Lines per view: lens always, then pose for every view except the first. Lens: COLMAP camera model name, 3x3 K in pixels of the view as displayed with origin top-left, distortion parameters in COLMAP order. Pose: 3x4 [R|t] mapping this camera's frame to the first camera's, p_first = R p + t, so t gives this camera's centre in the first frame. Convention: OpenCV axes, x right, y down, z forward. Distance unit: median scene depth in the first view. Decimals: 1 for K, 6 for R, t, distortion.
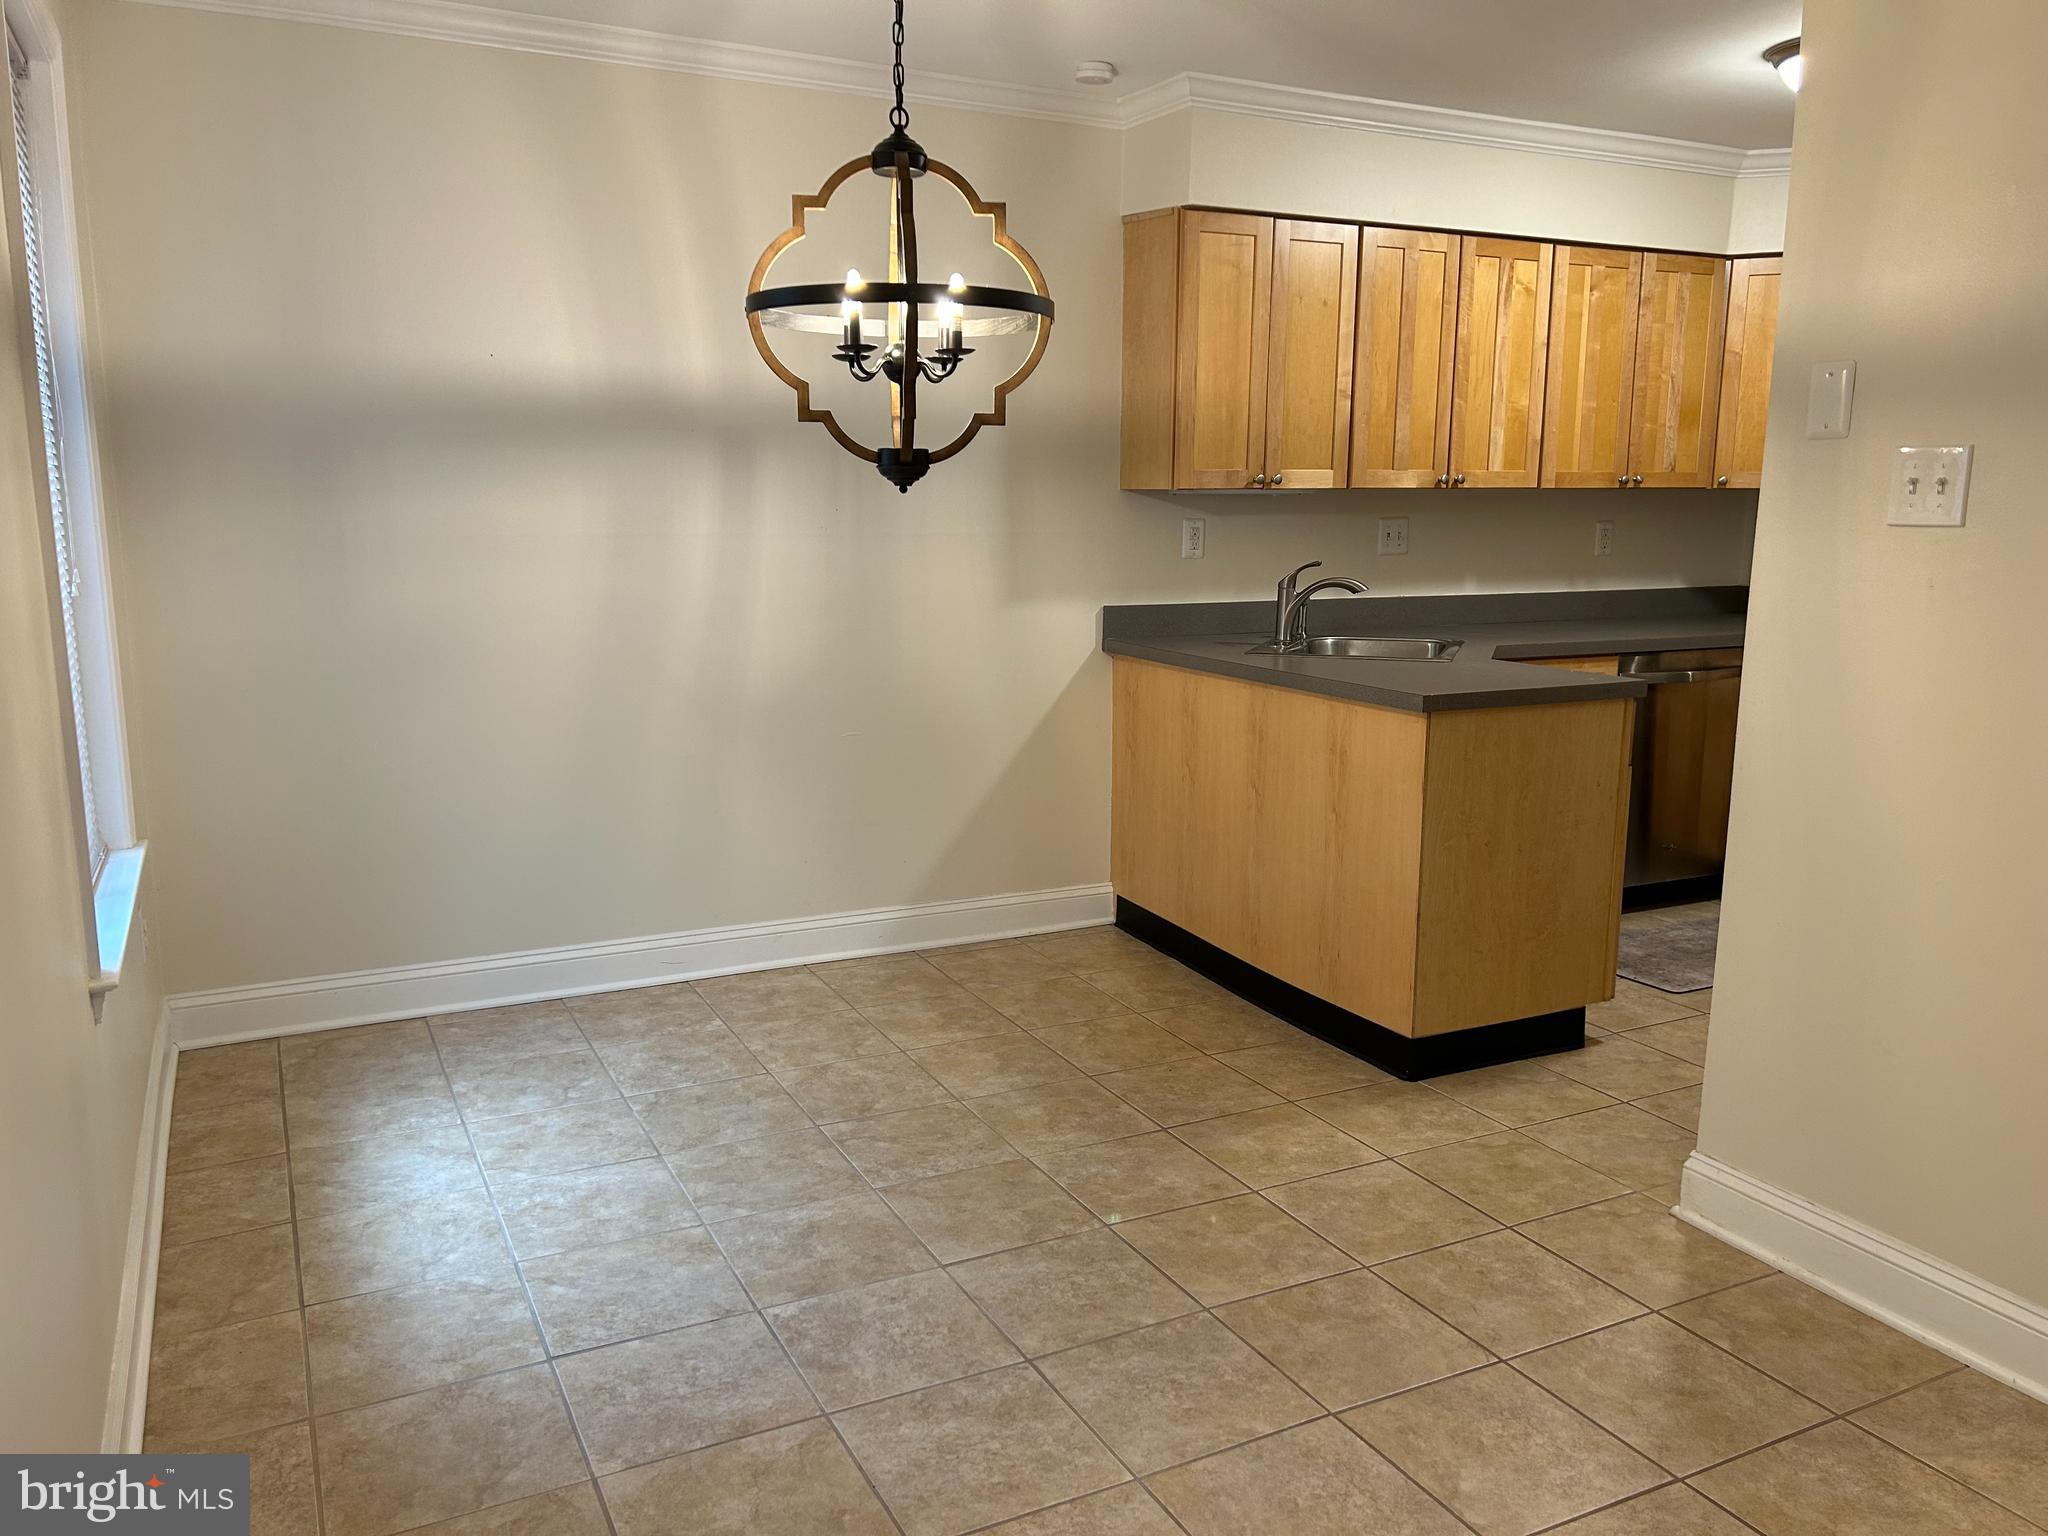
lens RADIAL K [[1601.1, 0, 1024.0], [0, 1601.1, 768.0], [0, 0, 1]] dist [0.012226, 0.003047]
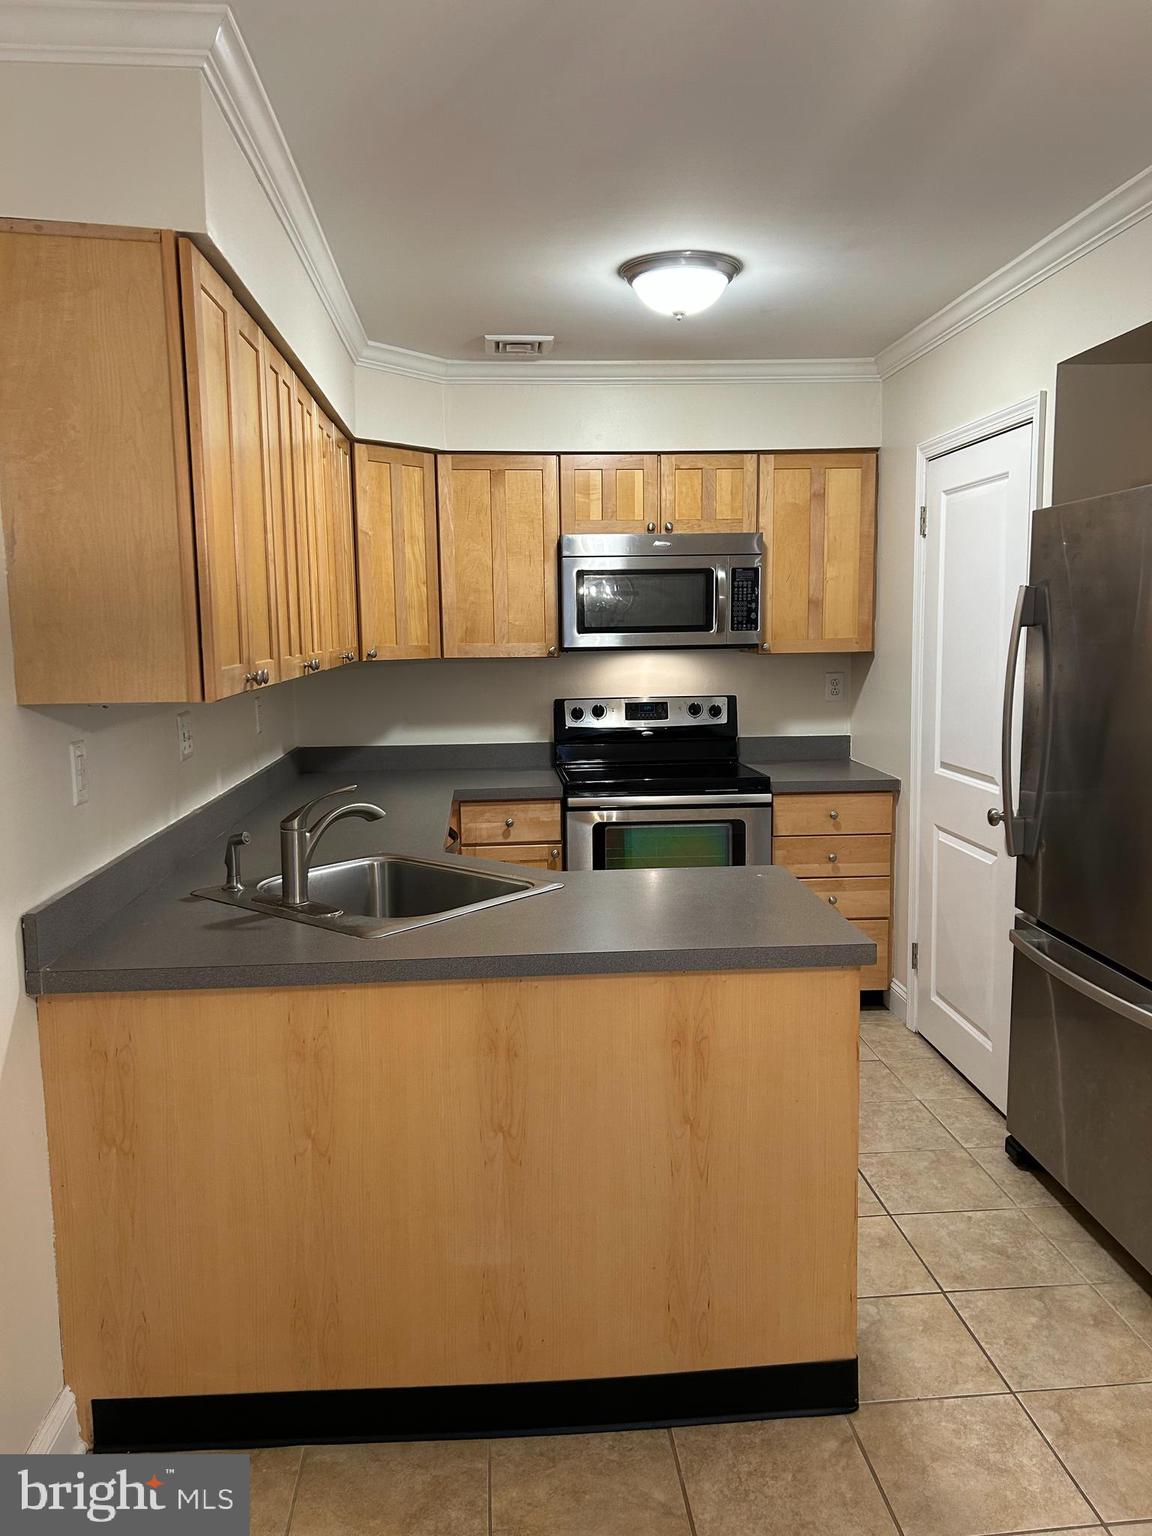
lens RADIAL K [[1160.4, 0, 576.0], [0, 1160.4, 768.0], [0, 0, 1]] dist [0.000510, -0.001261]
pose [[0.369905, -0.120998, 0.921157, -0.266202], [0.177909, 0.982360, 0.057595, -0.154702], [-0.911877, 0.142577, 0.384906, 0.736178]]
